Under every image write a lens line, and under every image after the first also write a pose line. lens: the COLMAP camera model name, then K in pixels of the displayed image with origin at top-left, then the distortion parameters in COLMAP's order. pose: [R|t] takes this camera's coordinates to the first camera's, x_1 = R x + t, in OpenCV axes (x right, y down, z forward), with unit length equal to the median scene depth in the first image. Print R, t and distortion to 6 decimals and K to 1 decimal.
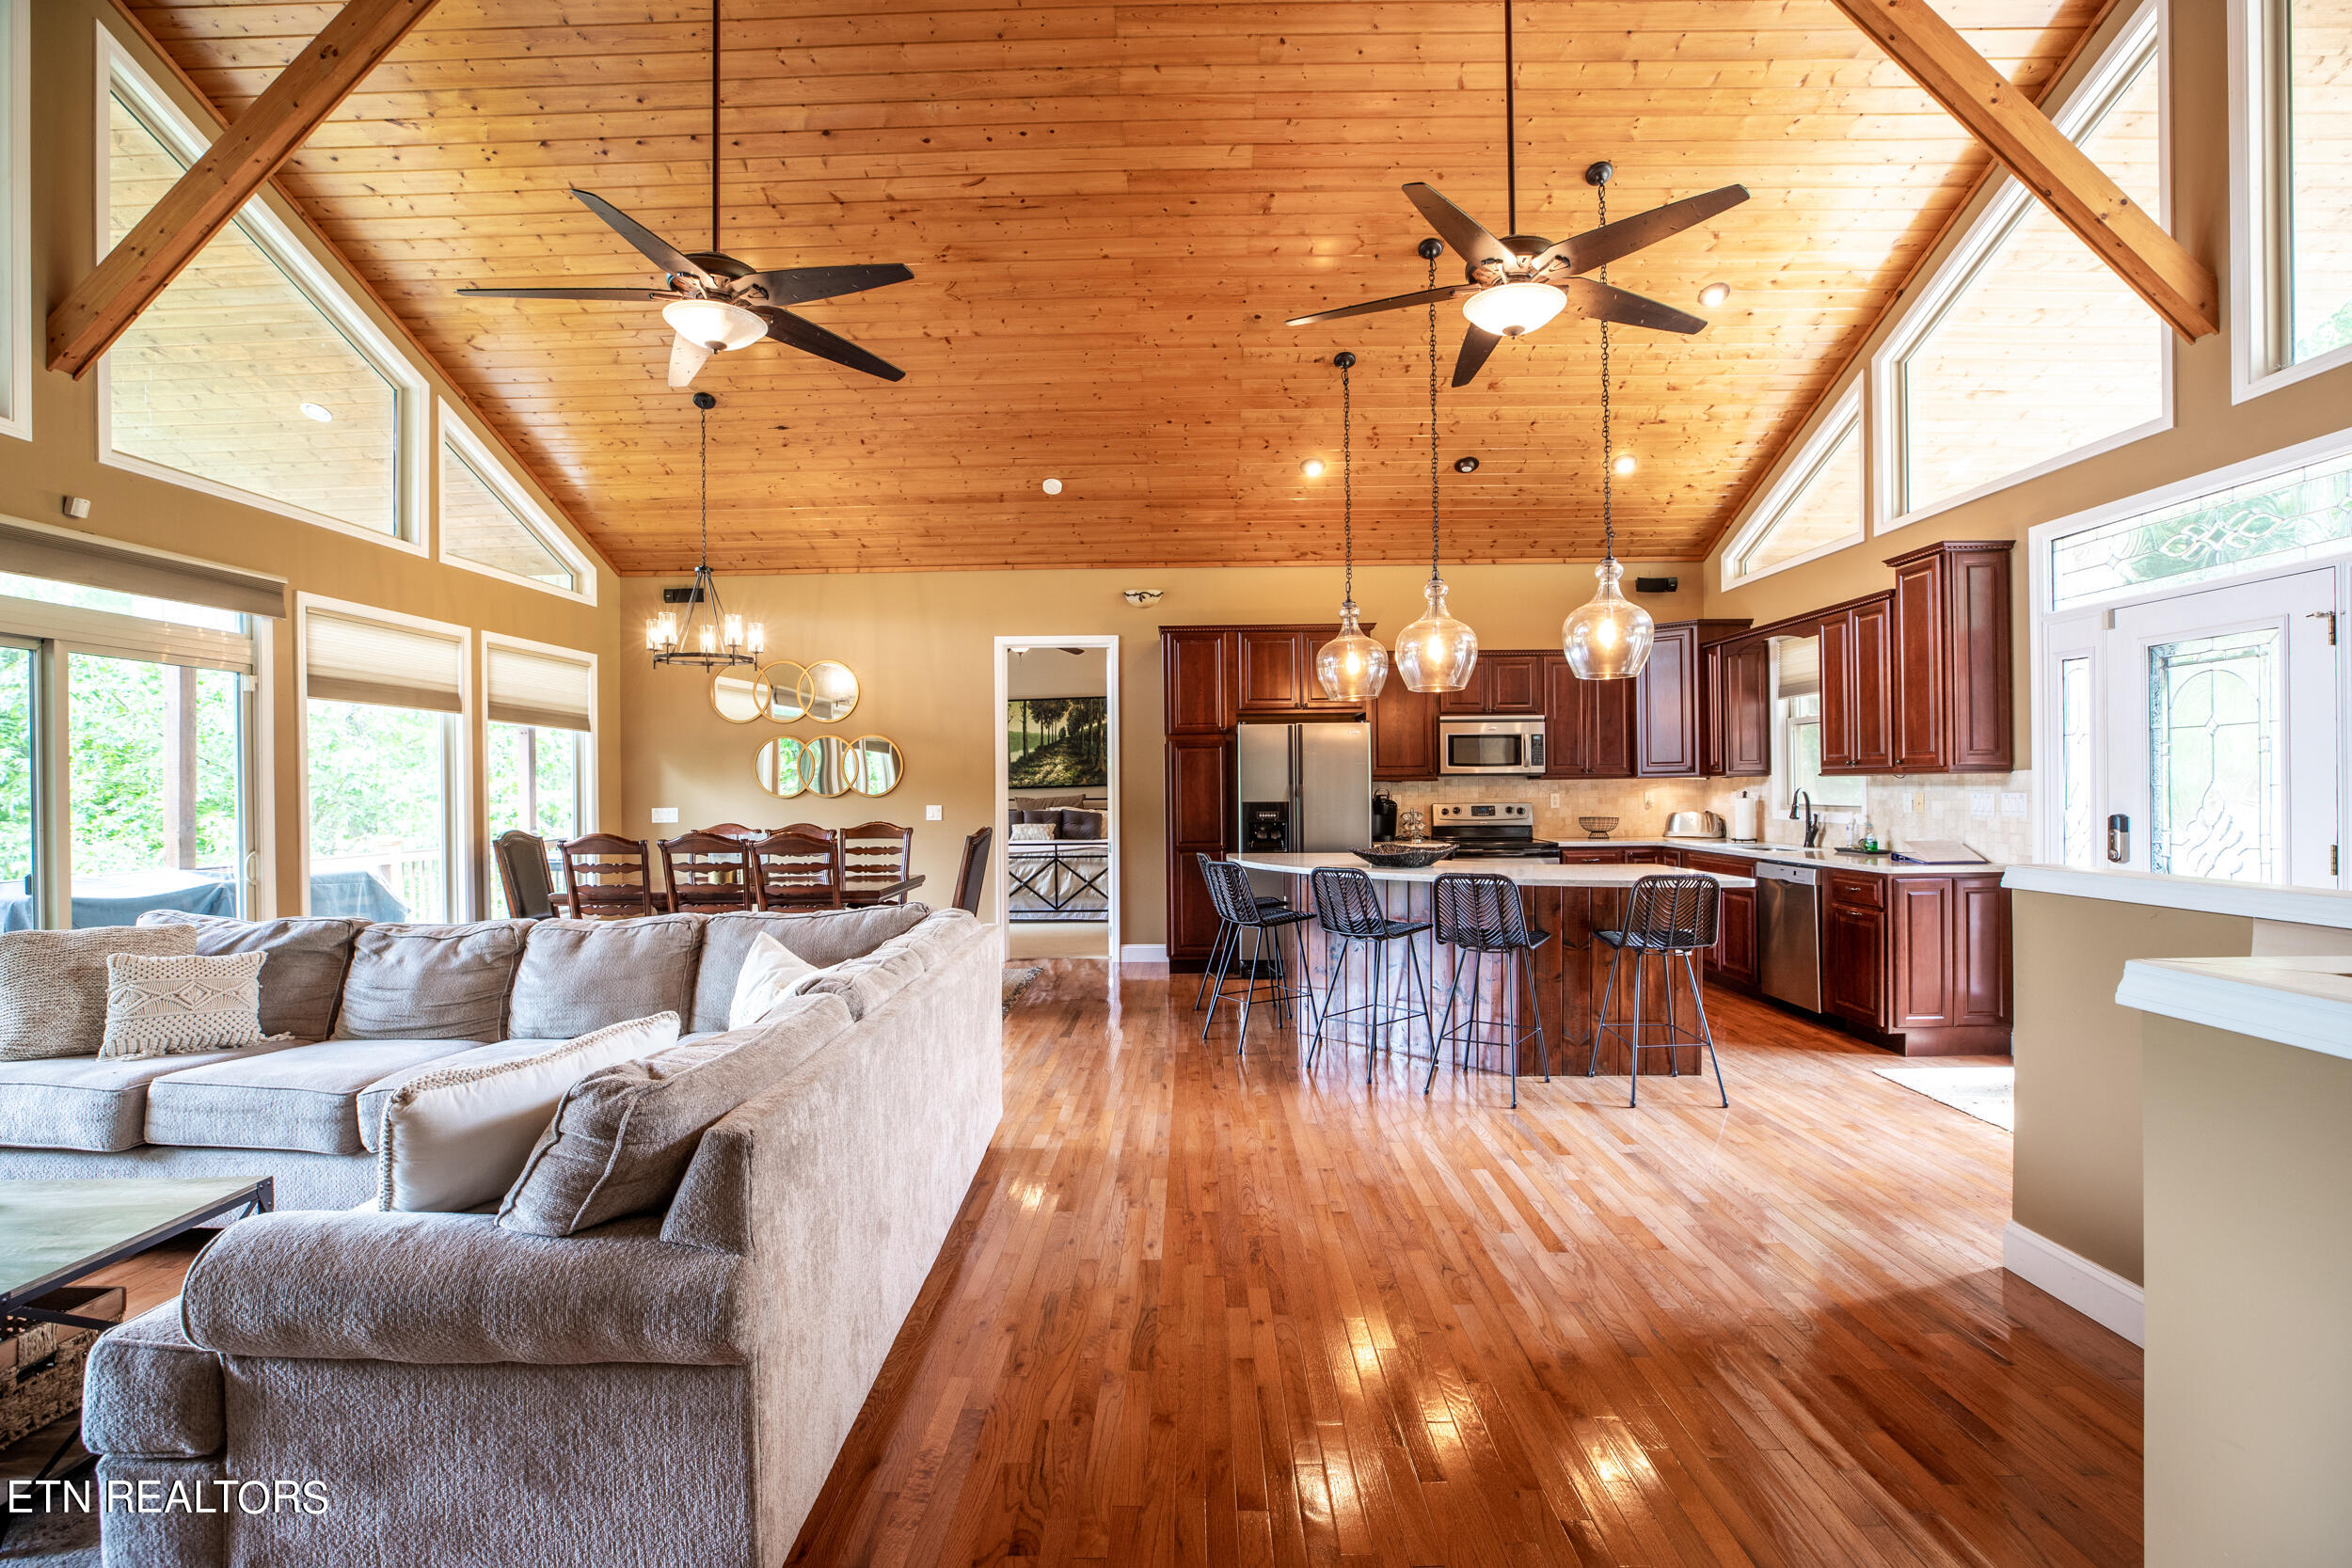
lens RADIAL K [[1105.9, 0, 1176.0], [0, 1105.9, 784.0], [0, 0, 1]] dist [-0.048443, 0.000150]
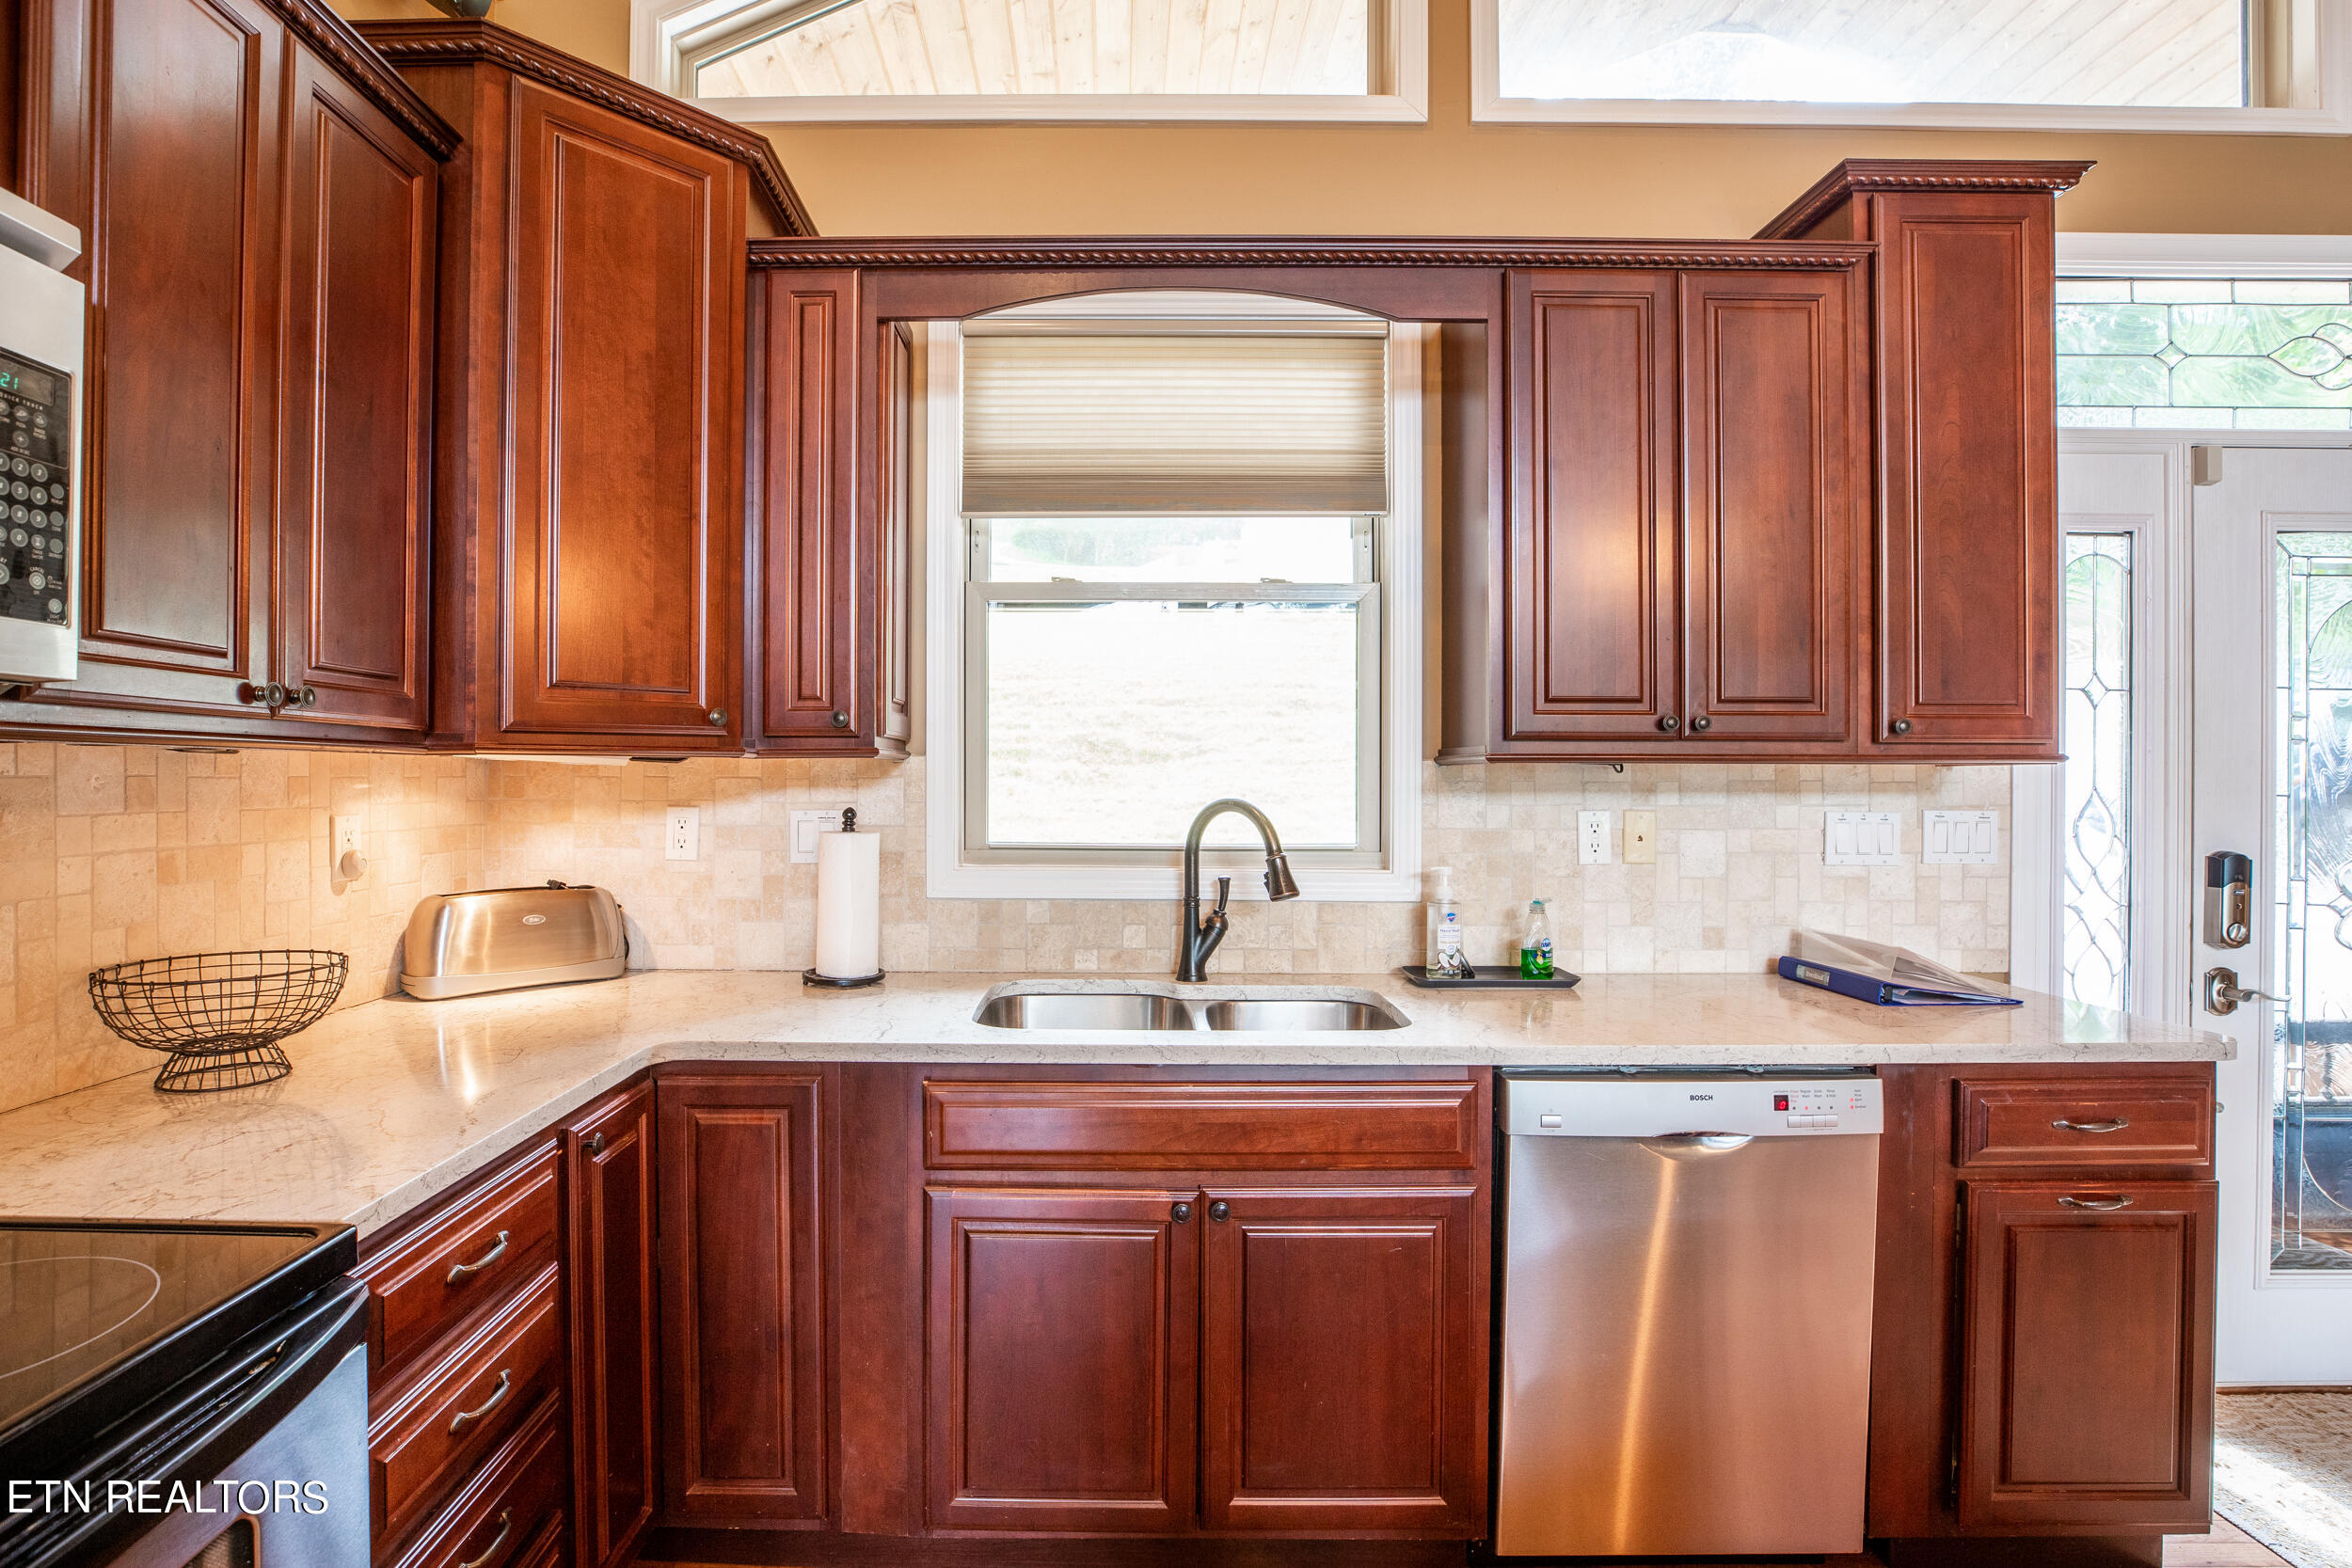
lens RADIAL K [[1115.9, 0, 1105.4], [0, 1115.9, 779.3], [0, 0, 1]] dist [-0.037964, -0.000106]
pose [[0.002688, 0.009524, 0.999951, 0.221906], [-0.004981, 0.999942, -0.009511, 0.001357], [-0.999984, -0.004956, 0.002735, 0.917774]]
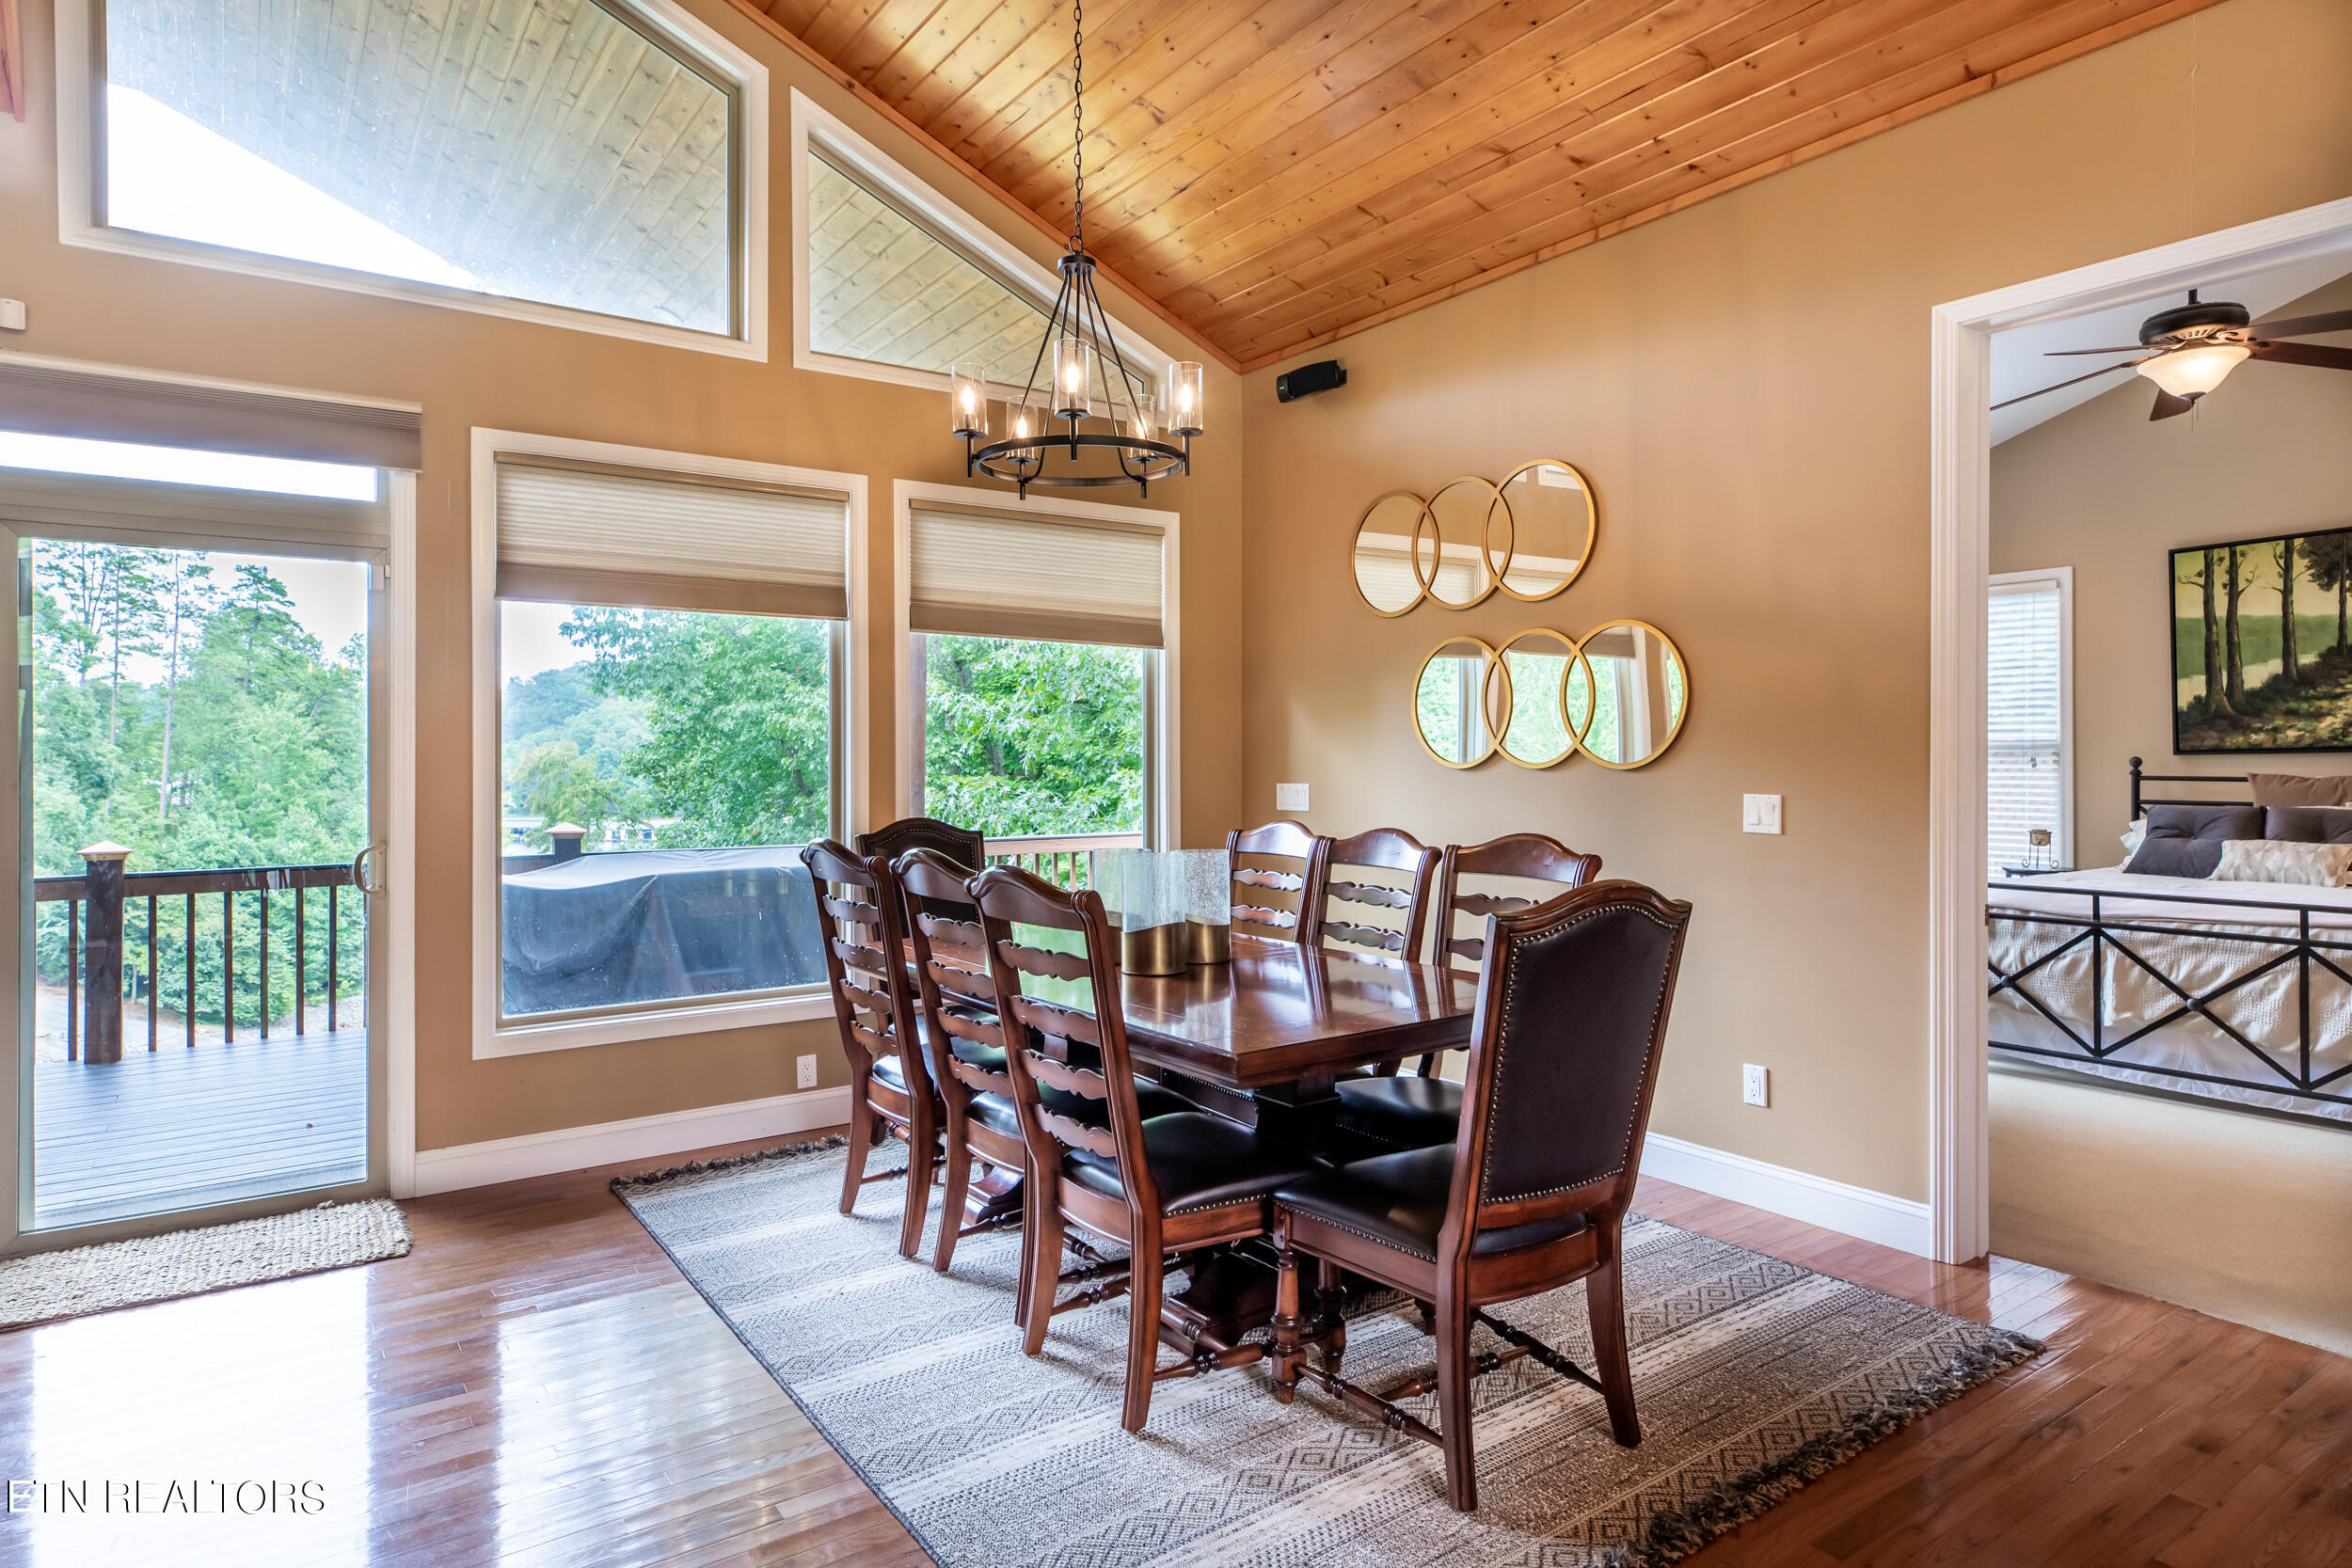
lens RADIAL K [[1330.8, 0, 1168.7], [0, 1330.8, 753.7], [0, 0, 1]] dist [0.006990, 0.000252]
pose [[0.586932, 0.006329, -0.809612, 0.036554], [-0.001279, 0.999975, 0.006889, 0.002889], [0.809635, -0.003008, 0.586925, 0.617297]]
